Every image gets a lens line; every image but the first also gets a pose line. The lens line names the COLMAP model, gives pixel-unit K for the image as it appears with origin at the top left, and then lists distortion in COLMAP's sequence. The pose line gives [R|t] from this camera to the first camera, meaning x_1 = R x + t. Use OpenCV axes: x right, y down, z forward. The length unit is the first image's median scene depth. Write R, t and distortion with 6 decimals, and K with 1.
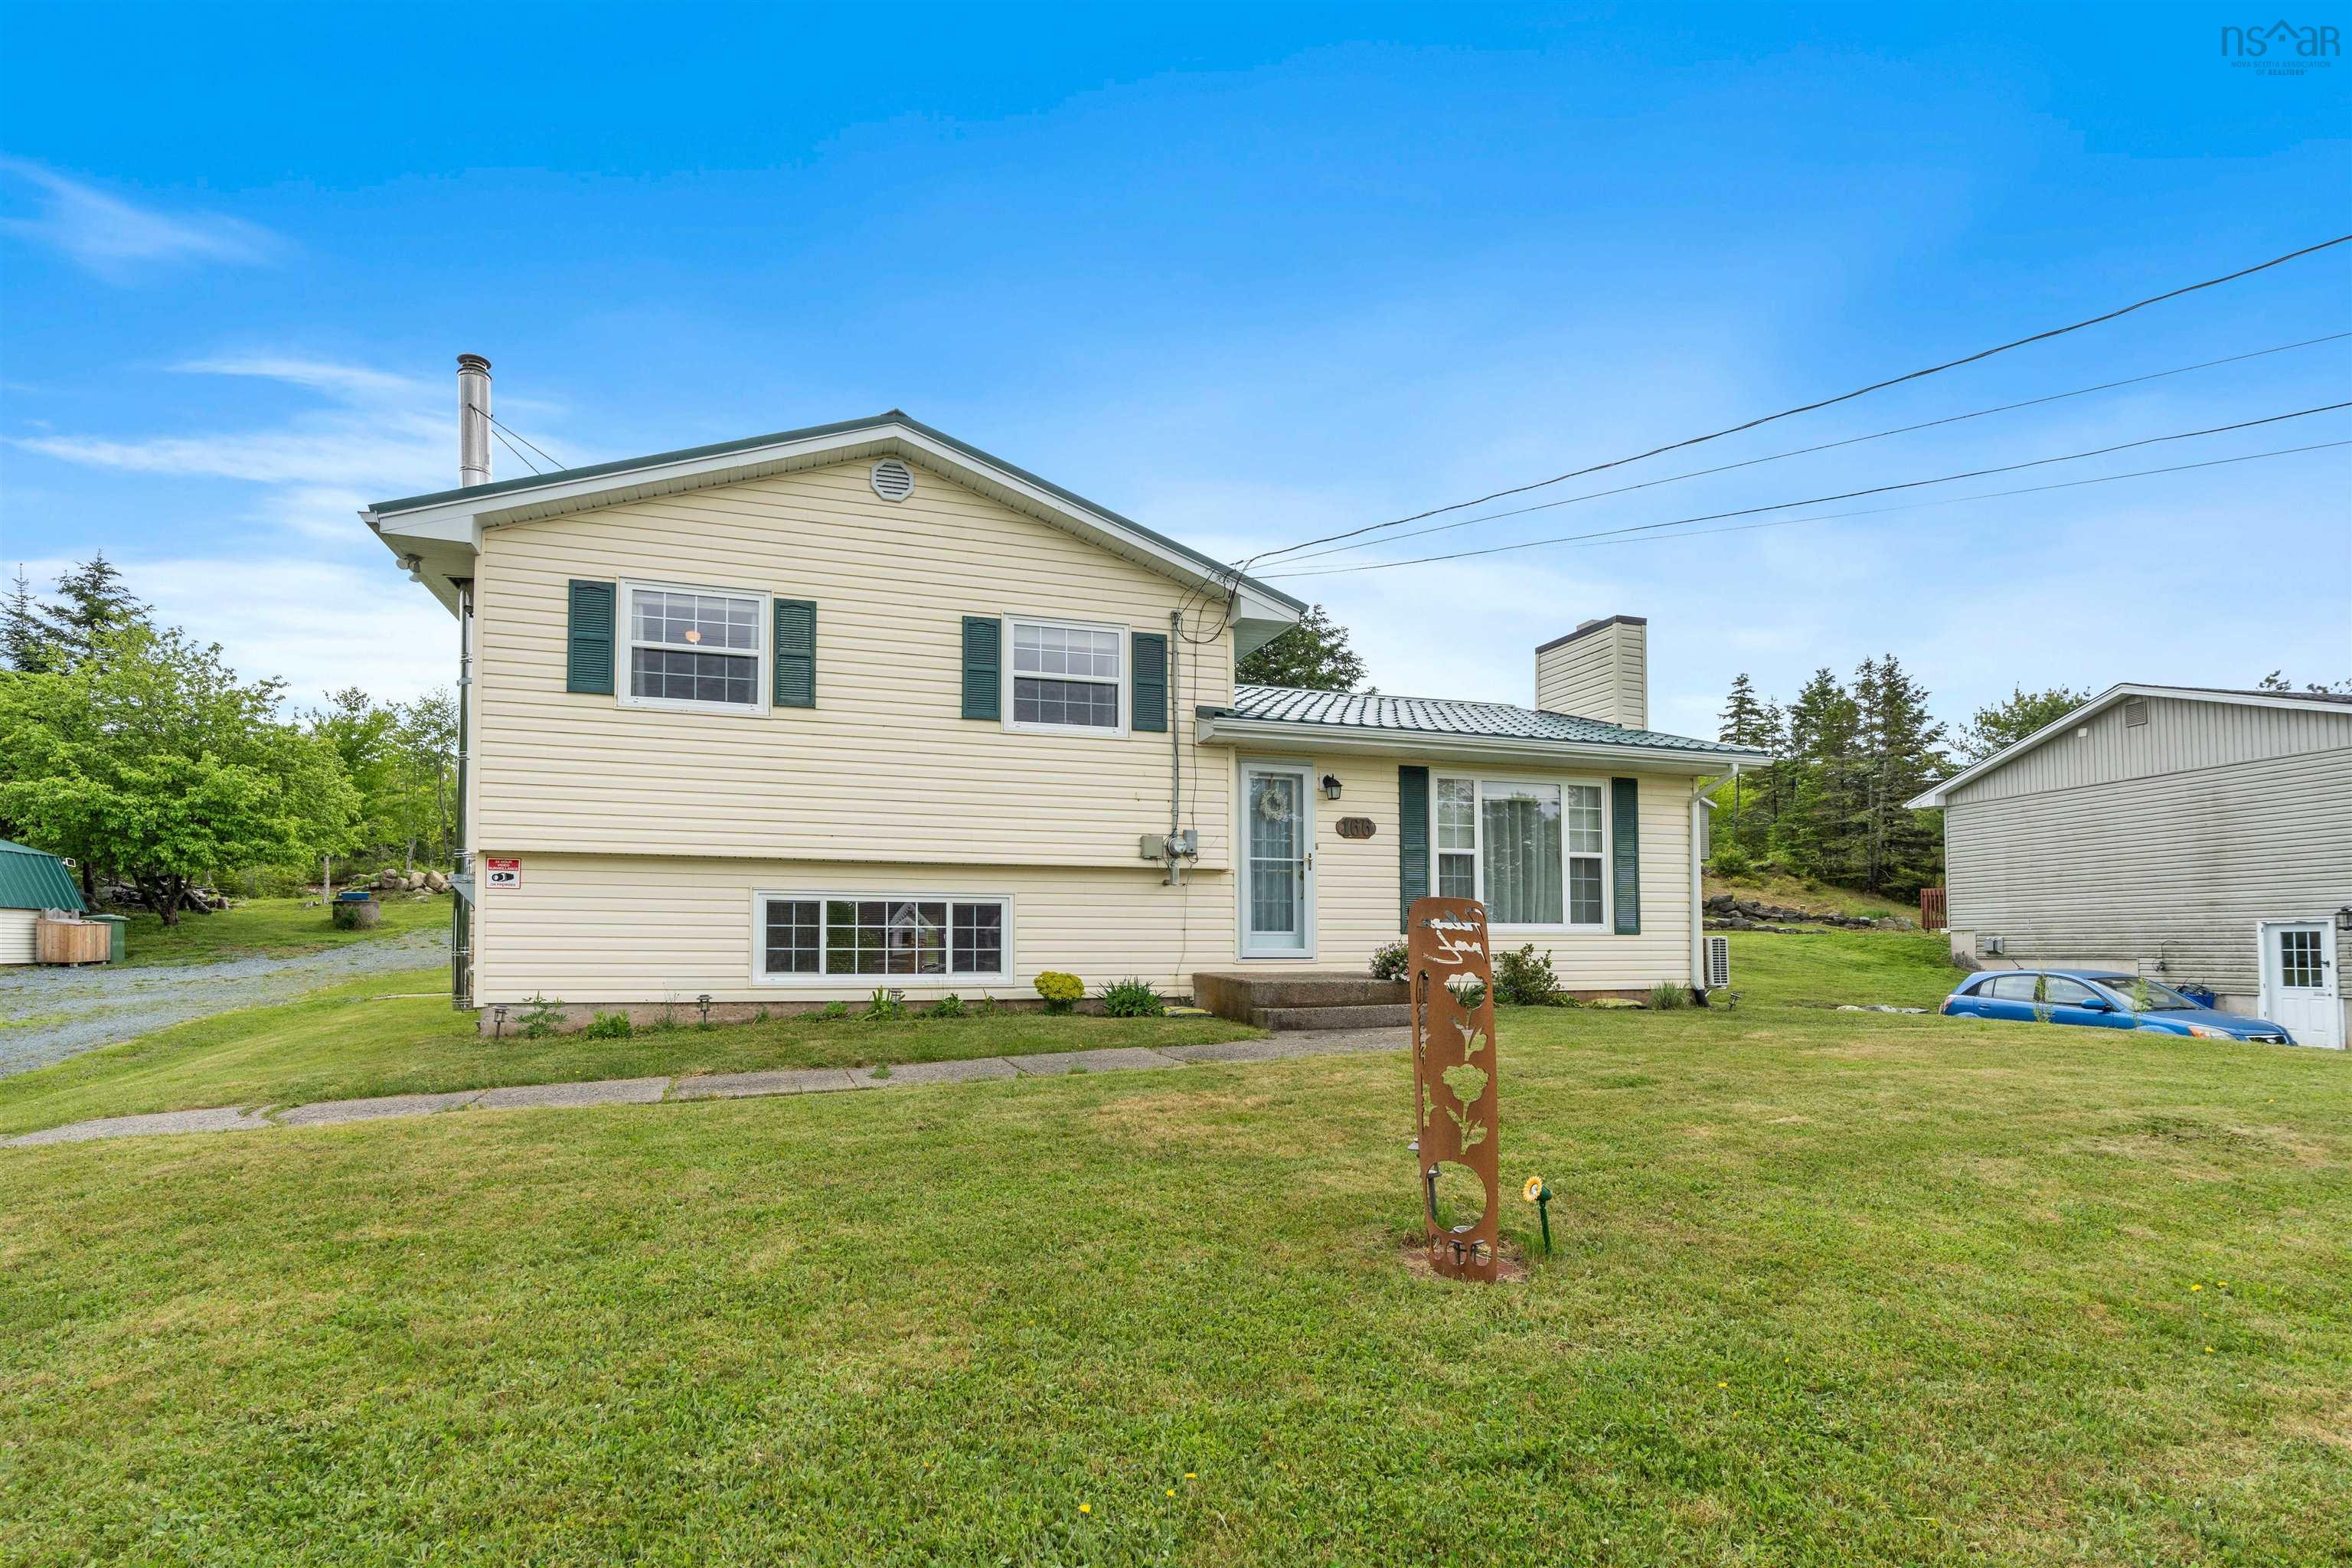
lens RADIAL K [[1092.3, 0, 1161.9], [0, 1092.3, 901.3], [0, 0, 1]] dist [-0.011779, 0.000985]
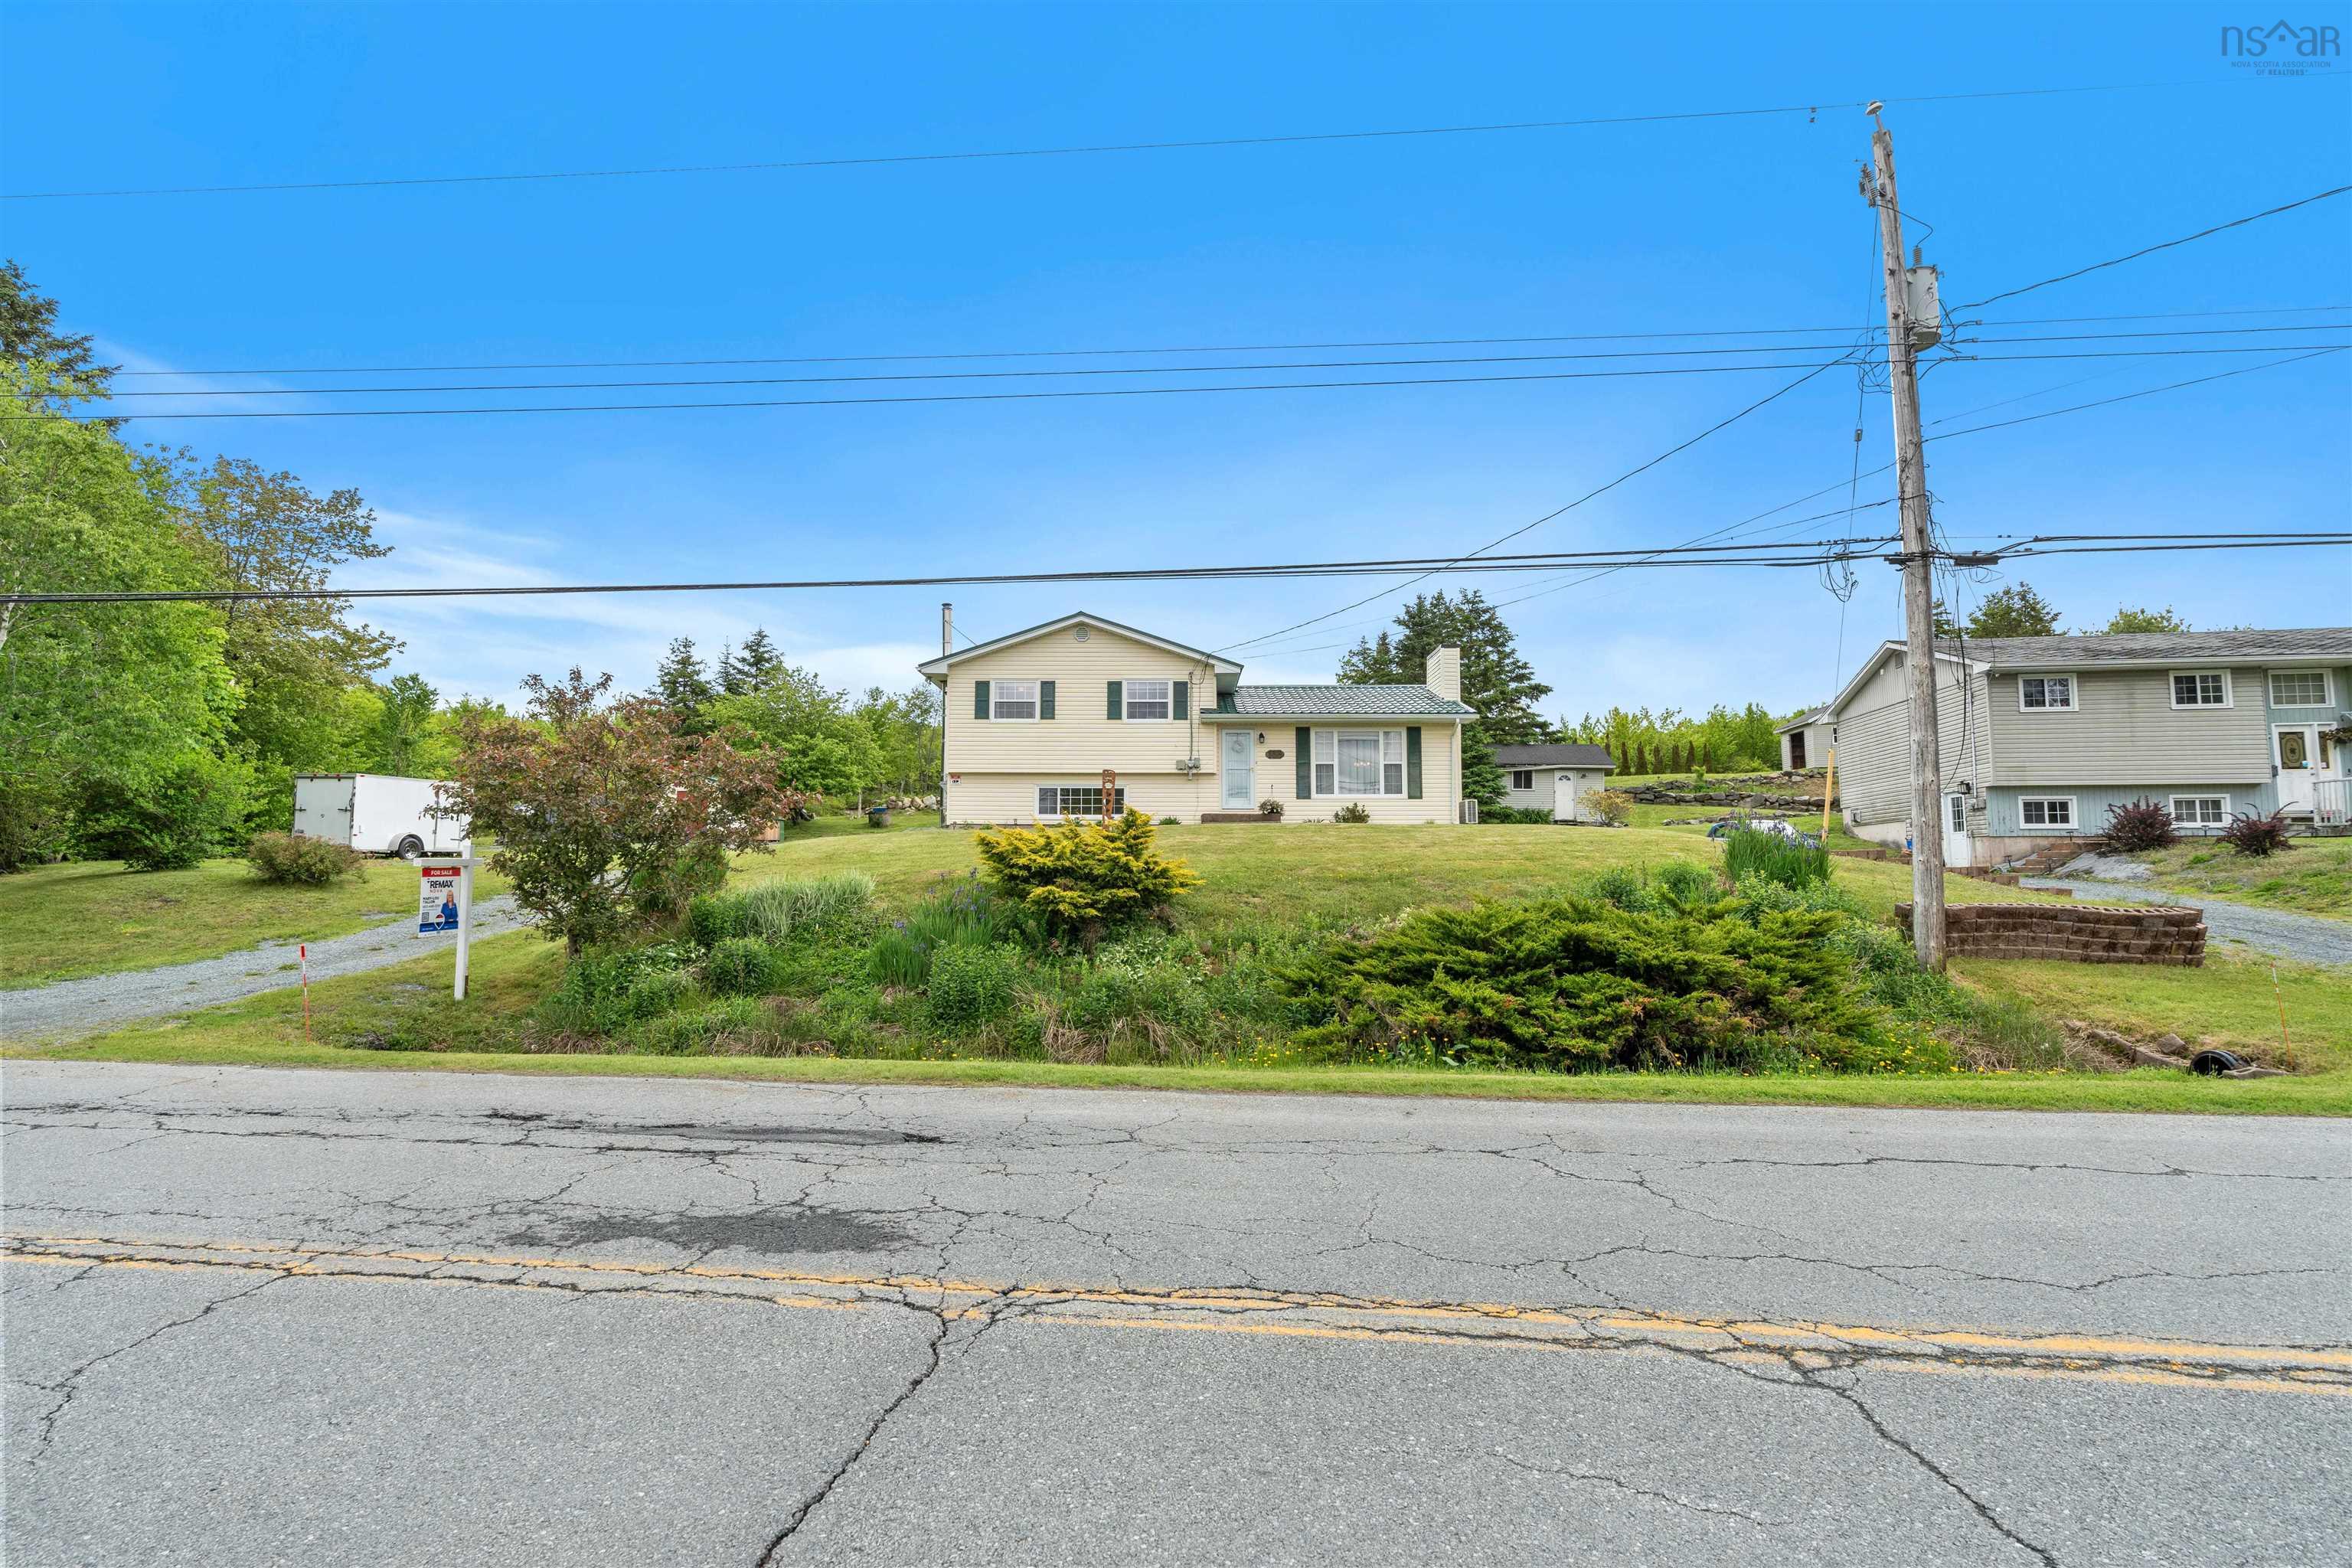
lens RADIAL K [[1092.3, 0, 1252.4], [0, 1092.3, 768.5], [0, 0, 1]] dist [-0.011779, 0.000985]
pose [[0.961186, -0.031015, -0.274153, 0.802658], [0.015356, 0.998135, -0.059079, 0.106251], [0.275475, 0.052576, 0.959870, -1.327680]]
